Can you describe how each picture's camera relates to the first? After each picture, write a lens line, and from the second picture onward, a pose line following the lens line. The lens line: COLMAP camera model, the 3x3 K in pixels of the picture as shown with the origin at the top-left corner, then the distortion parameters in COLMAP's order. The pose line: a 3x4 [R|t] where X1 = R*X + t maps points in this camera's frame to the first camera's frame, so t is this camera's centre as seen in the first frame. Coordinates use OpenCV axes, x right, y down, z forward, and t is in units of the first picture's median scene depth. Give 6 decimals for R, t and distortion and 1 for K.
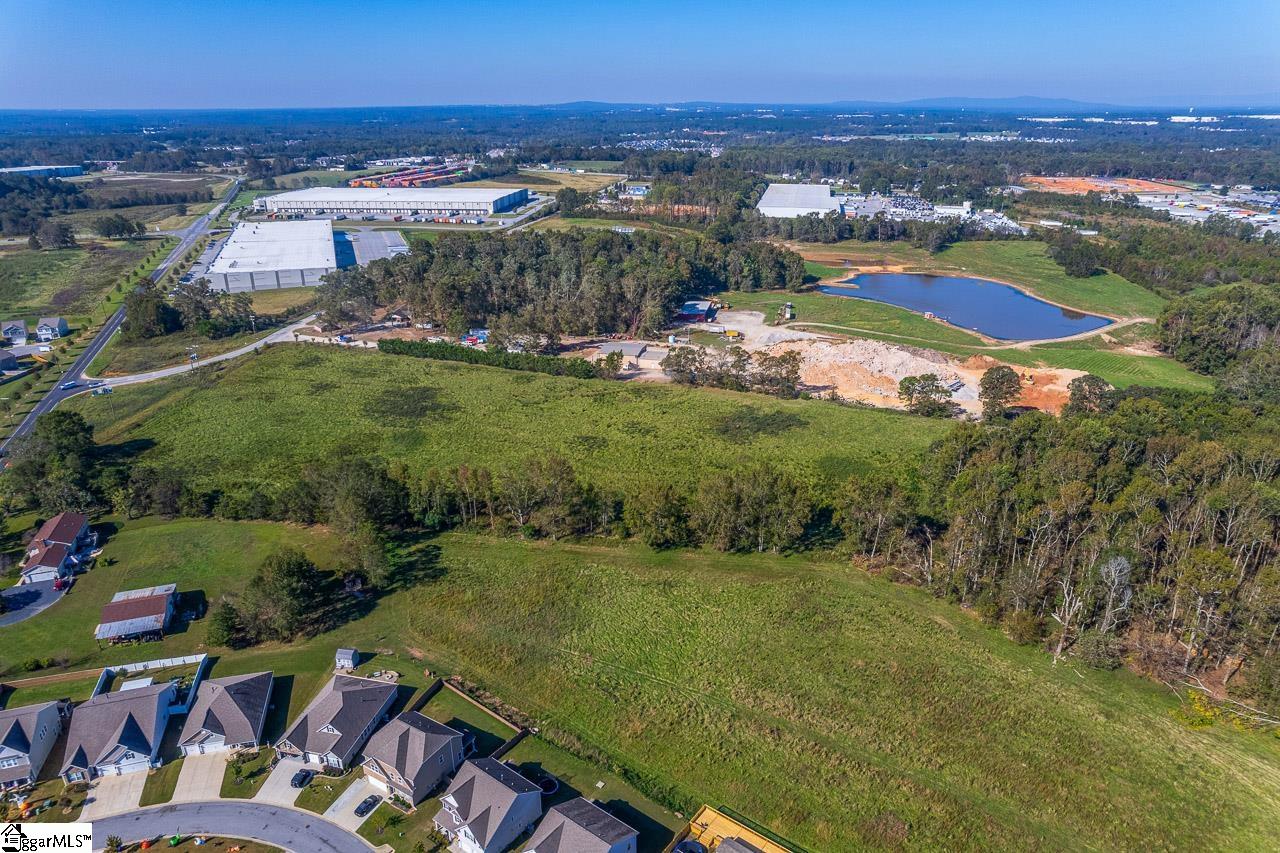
lens RADIAL K [[824.5, 0, 642.2], [0, 824.5, 427.7], [0, 0, 1]] dist [-0.080704, 0.074711]
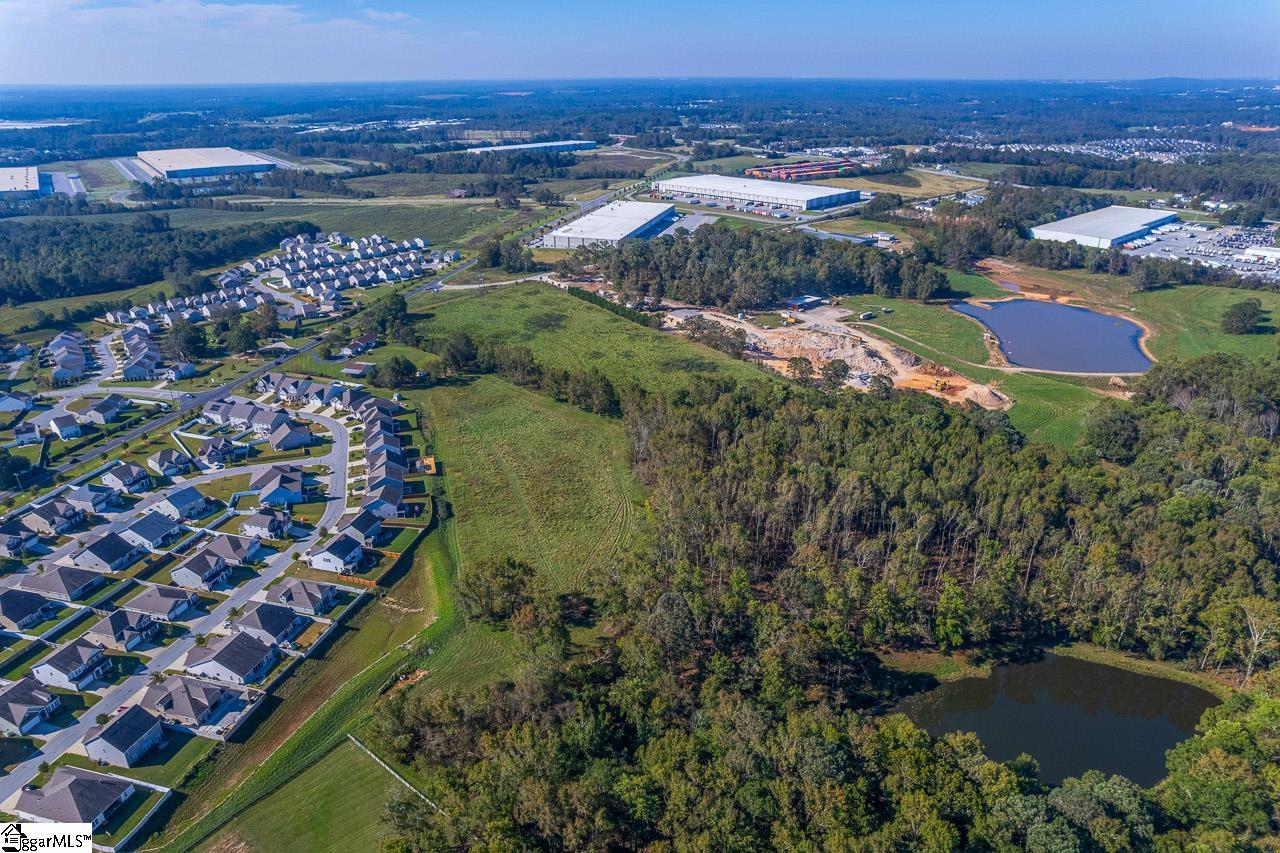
lens RADIAL K [[824.5, 0, 642.2], [0, 824.5, 427.7], [0, 0, 1]] dist [-0.080704, 0.074711]
pose [[0.812164, 0.232747, -0.534994, 0.600045], [-0.215517, 0.971808, 0.095610, -0.012828], [0.542165, 0.037649, 0.839428, -0.267625]]
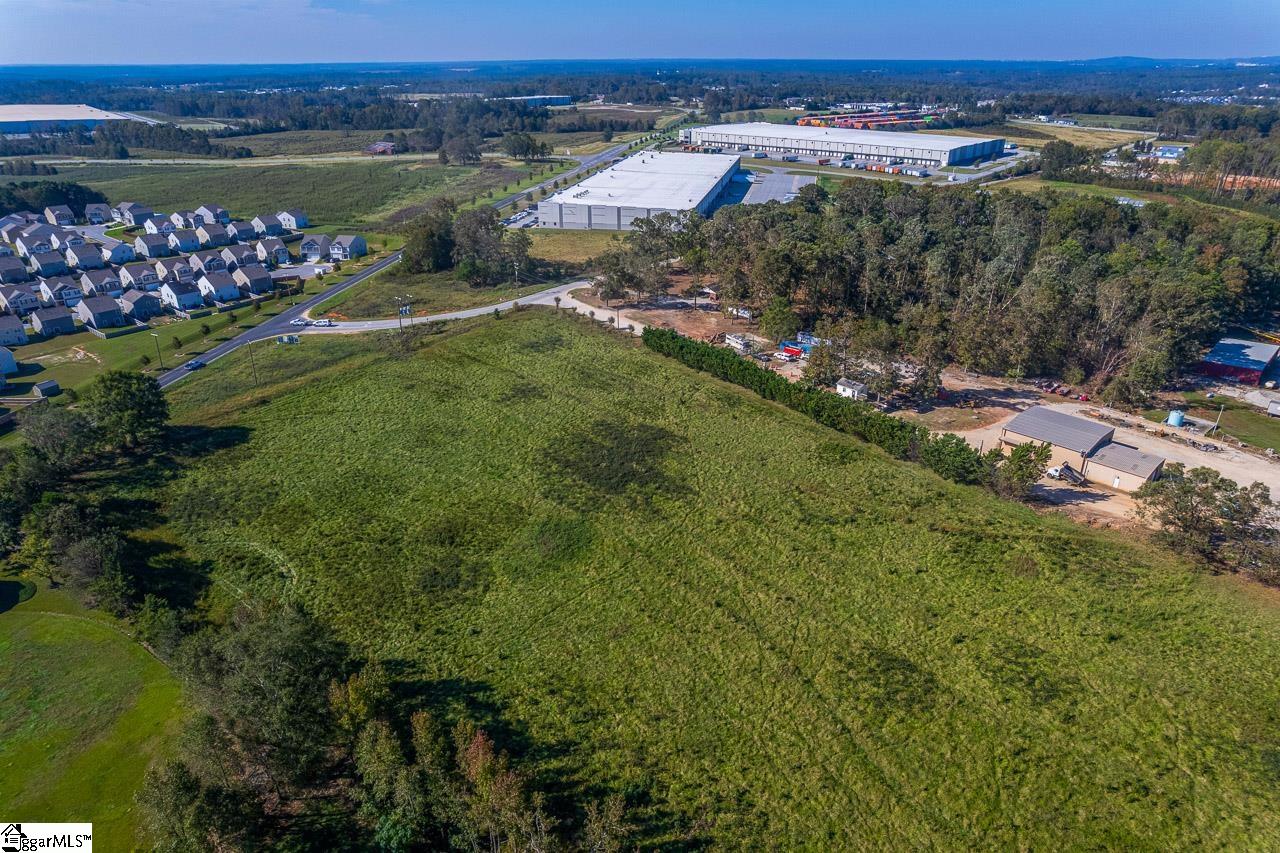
lens RADIAL K [[824.5, 0, 642.2], [0, 824.5, 427.7], [0, 0, 1]] dist [-0.080704, 0.074711]
pose [[0.845791, 0.220929, -0.485622, 0.000624], [-0.197300, 0.975226, 0.100039, -0.071428], [0.495692, 0.011201, 0.868426, 0.338331]]
